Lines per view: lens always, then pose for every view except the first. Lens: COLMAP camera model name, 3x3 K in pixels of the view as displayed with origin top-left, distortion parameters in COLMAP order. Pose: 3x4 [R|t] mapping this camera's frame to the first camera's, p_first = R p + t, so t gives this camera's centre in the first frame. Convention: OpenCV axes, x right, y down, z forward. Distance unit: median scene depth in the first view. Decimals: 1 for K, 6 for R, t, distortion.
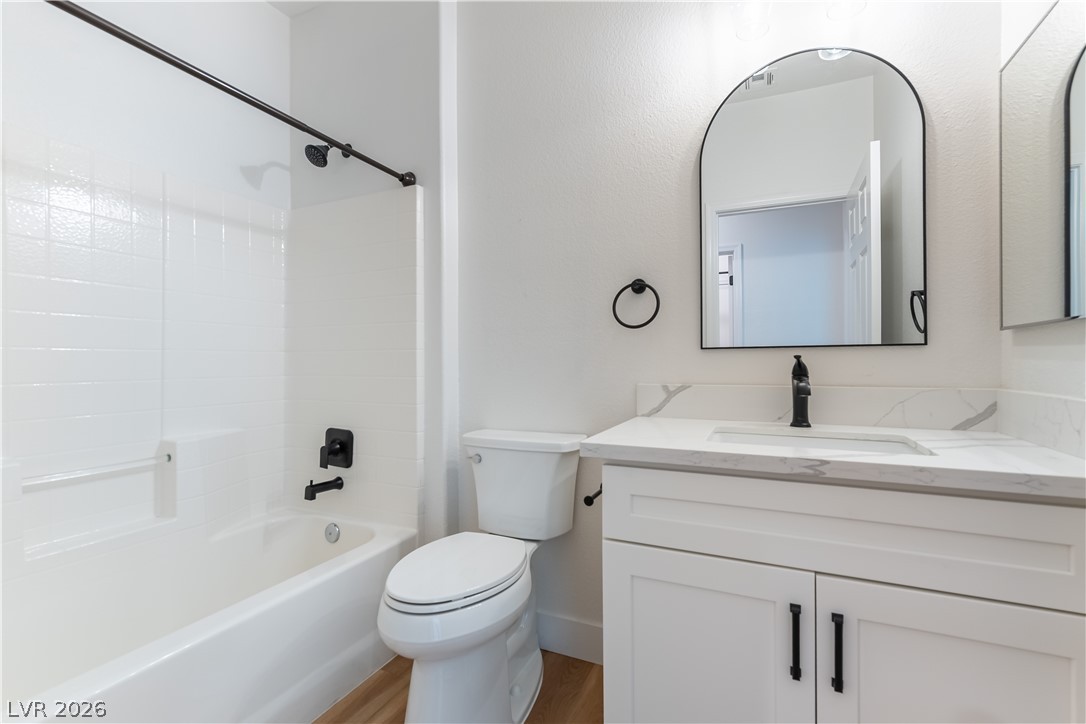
lens RADIAL K [[479.1, 0, 543.8], [0, 479.1, 362.5], [0, 0, 1]] dist [0.001603, 0.000495]
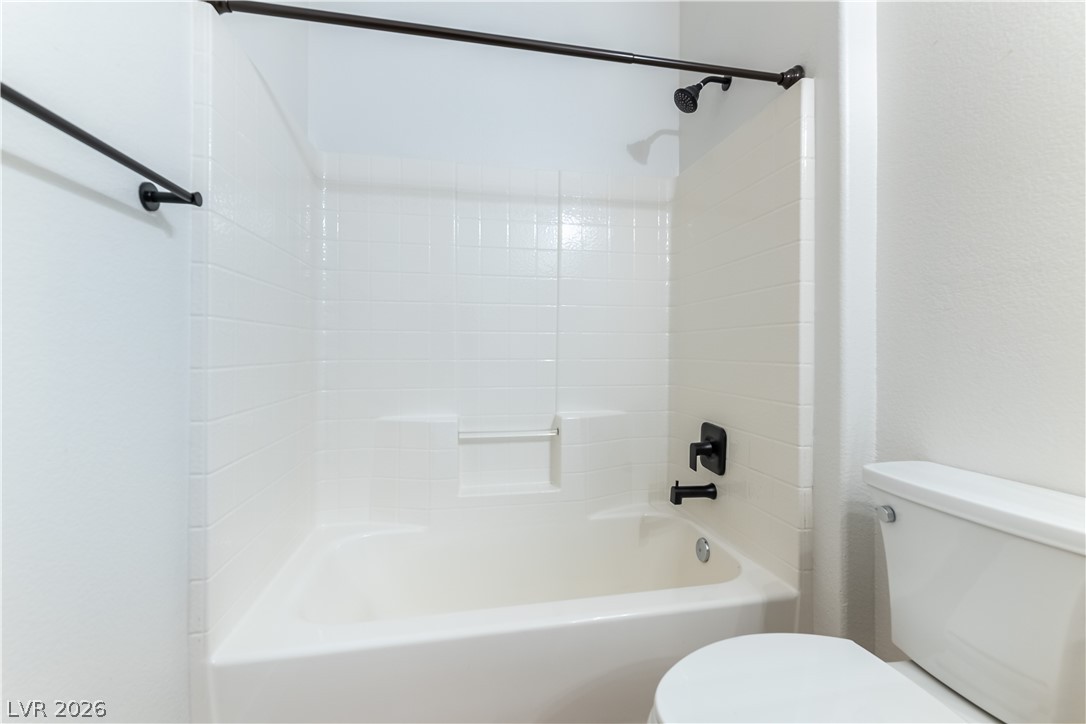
lens RADIAL K [[479.1, 0, 536.6], [0, 479.1, 348.5], [0, 0, 1]] dist [0.001603, 0.000495]
pose [[0.597142, 0.003528, -0.802128, 0.050475], [-0.003905, 0.999991, 0.001491, 0.008486], [0.802126, 0.002242, 0.597150, 0.281011]]
